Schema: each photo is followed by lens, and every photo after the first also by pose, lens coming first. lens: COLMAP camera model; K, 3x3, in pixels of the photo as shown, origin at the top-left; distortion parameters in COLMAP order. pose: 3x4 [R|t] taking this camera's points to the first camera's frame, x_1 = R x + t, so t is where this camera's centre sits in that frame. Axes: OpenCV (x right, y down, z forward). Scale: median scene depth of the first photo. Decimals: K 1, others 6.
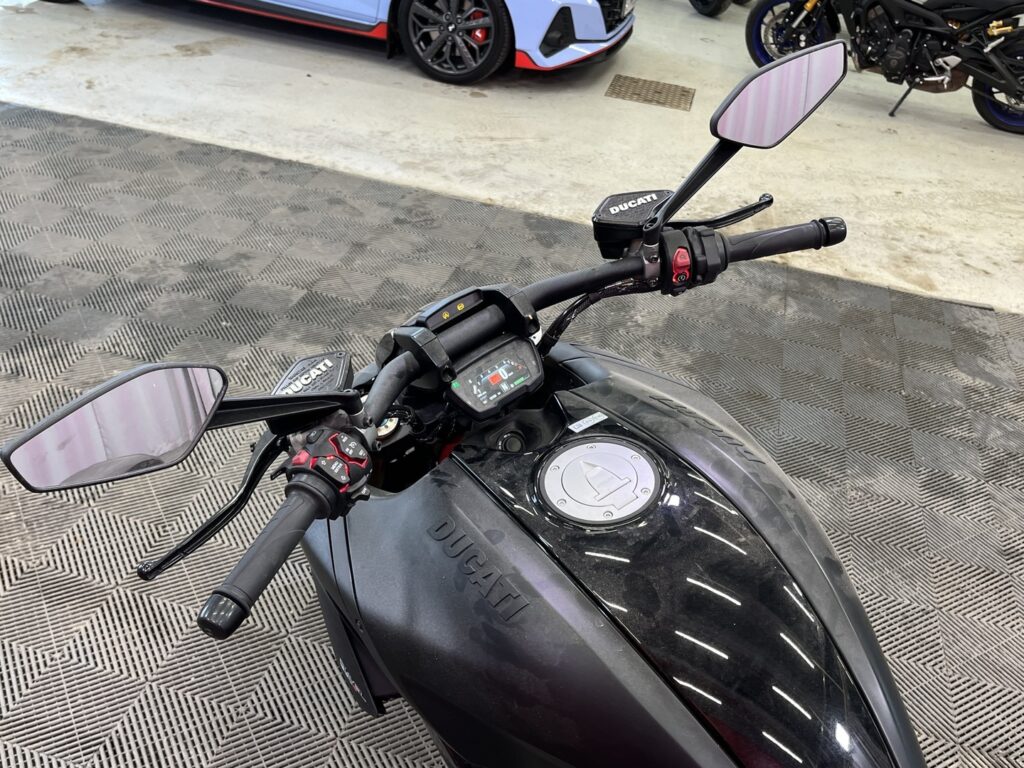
lens RADIAL K [[973.9, 0, 512.0], [0, 973.9, 384.0], [0, 0, 1]] dist [0.013237, -0.021571]
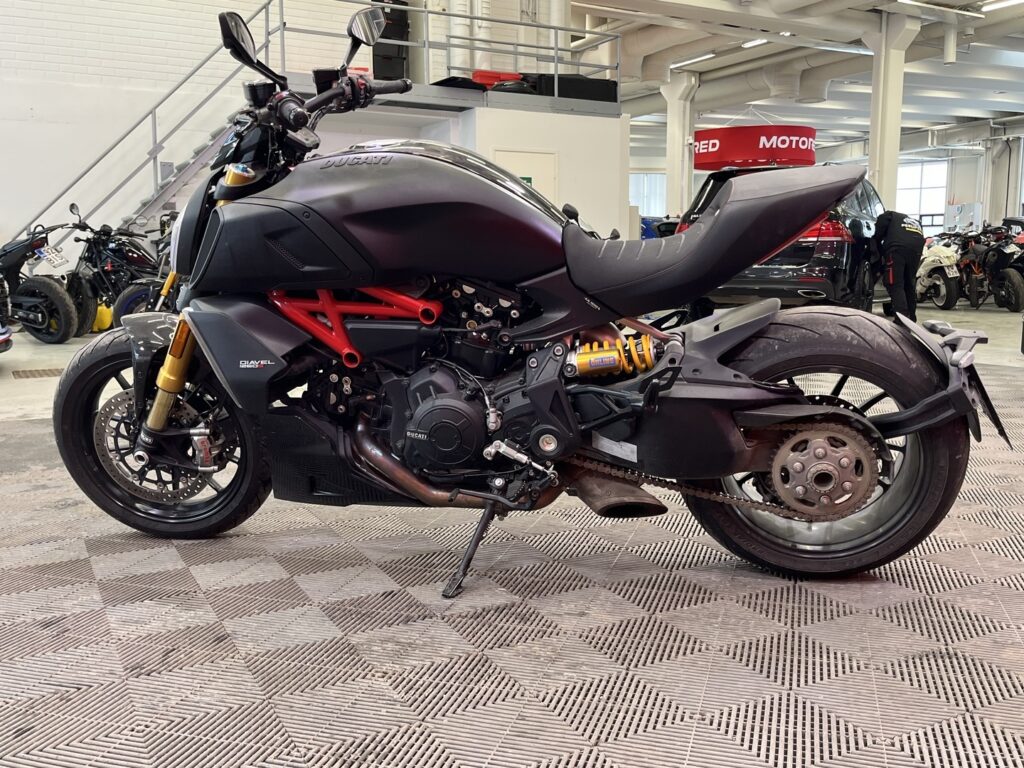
lens RADIAL K [[986.9, 0, 512.0], [0, 986.9, 384.0], [0, 0, 1]] dist [0.010549, 0.012488]
pose [[0.716046, -0.198522, 0.669228, -0.236627], [0.456196, 0.858733, -0.233373, 0.221418], [-0.528359, 0.472405, 0.705458, -0.077579]]
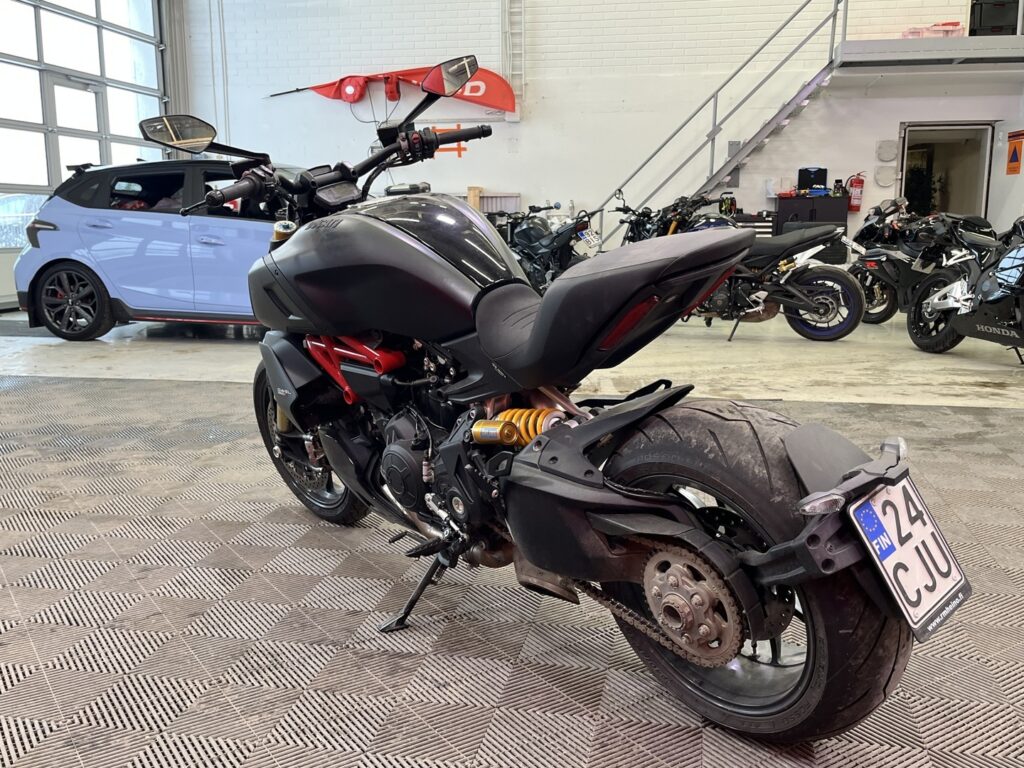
lens RADIAL K [[973.9, 0, 512.0], [0, 973.9, 384.0], [0, 0, 1]] dist [0.013237, -0.021571]
pose [[0.991483, -0.124438, 0.038429, 0.048807], [0.129307, 0.905390, -0.404412, 0.271538], [0.015531, 0.405937, 0.913769, -0.167290]]
